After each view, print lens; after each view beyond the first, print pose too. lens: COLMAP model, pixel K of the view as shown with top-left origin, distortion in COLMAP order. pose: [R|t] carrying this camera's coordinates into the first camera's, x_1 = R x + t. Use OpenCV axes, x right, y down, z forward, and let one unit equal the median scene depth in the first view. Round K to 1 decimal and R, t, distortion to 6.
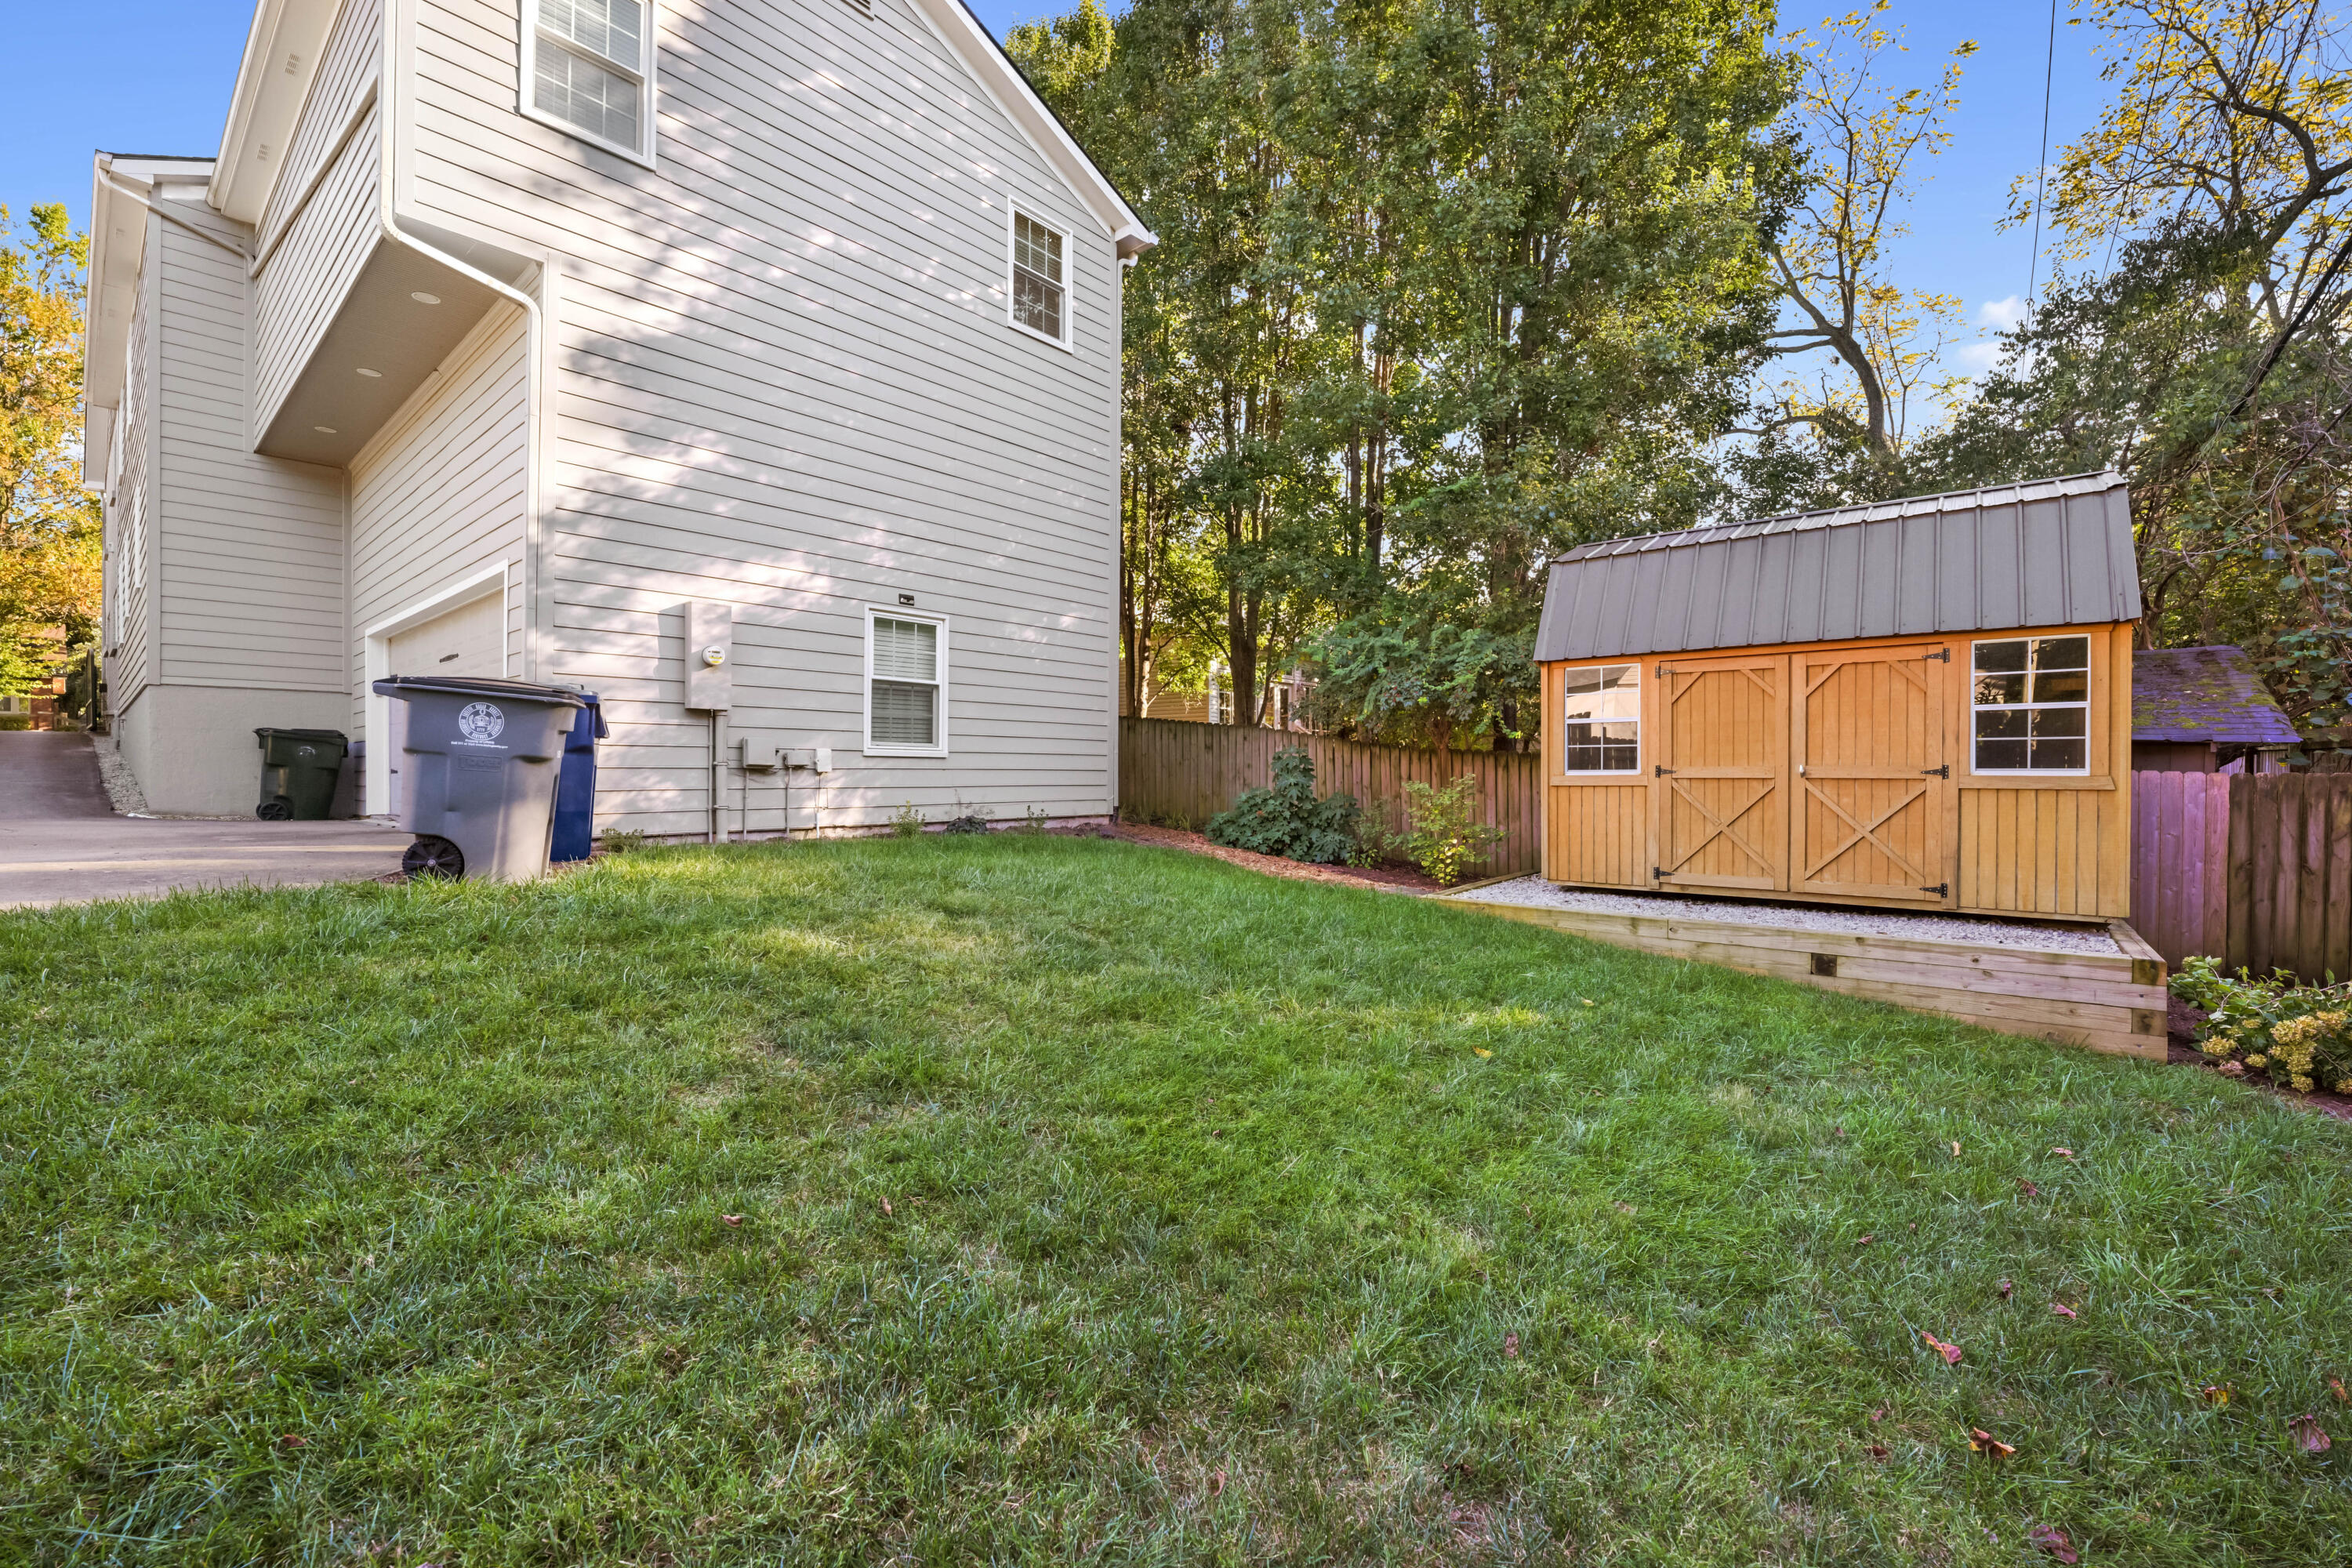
lens RADIAL K [[970.5, 0, 1170.3], [0, 970.5, 786.8], [0, 0, 1]] dist [-0.024774, -0.000111]
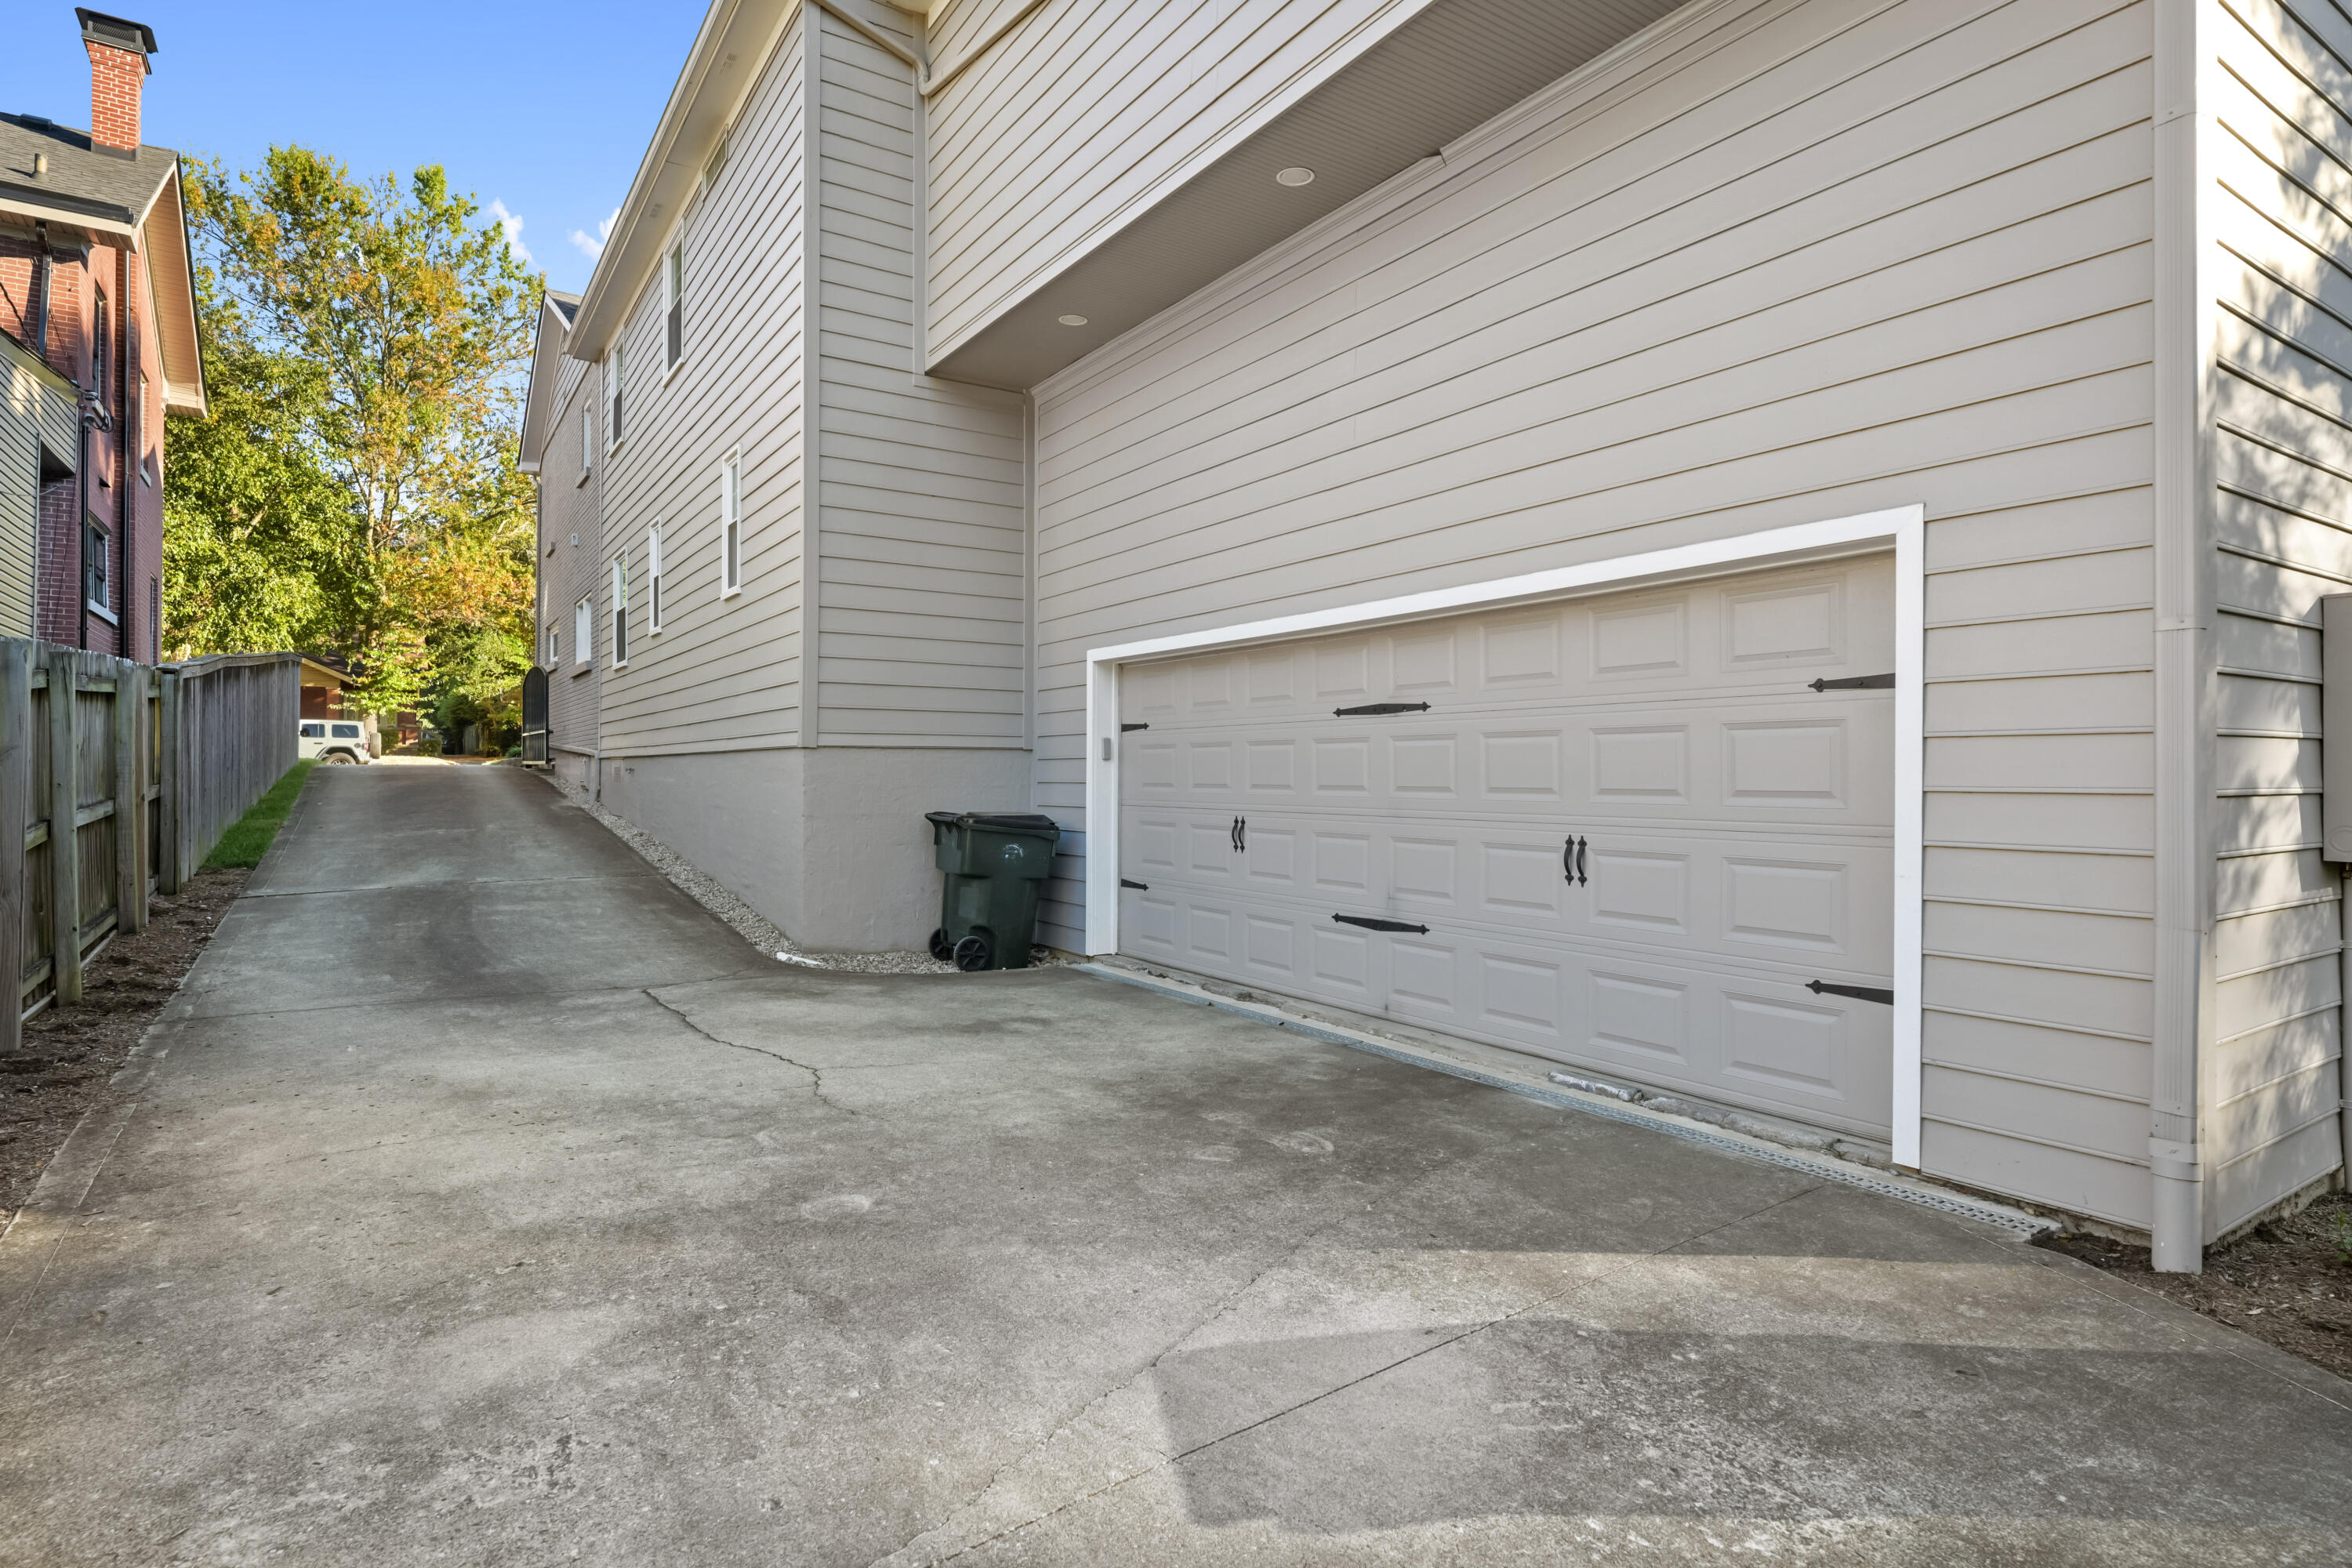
lens RADIAL K [[1246.3, 0, 1176.9], [0, 1246.3, 784.5], [0, 0, 1]] dist [-0.026859, -0.000456]
pose [[0.956104, 0.003310, -0.293008, -0.564712], [-0.005778, 0.999955, -0.007556, -0.074711], [0.292970, 0.008918, 0.956080, 0.259720]]
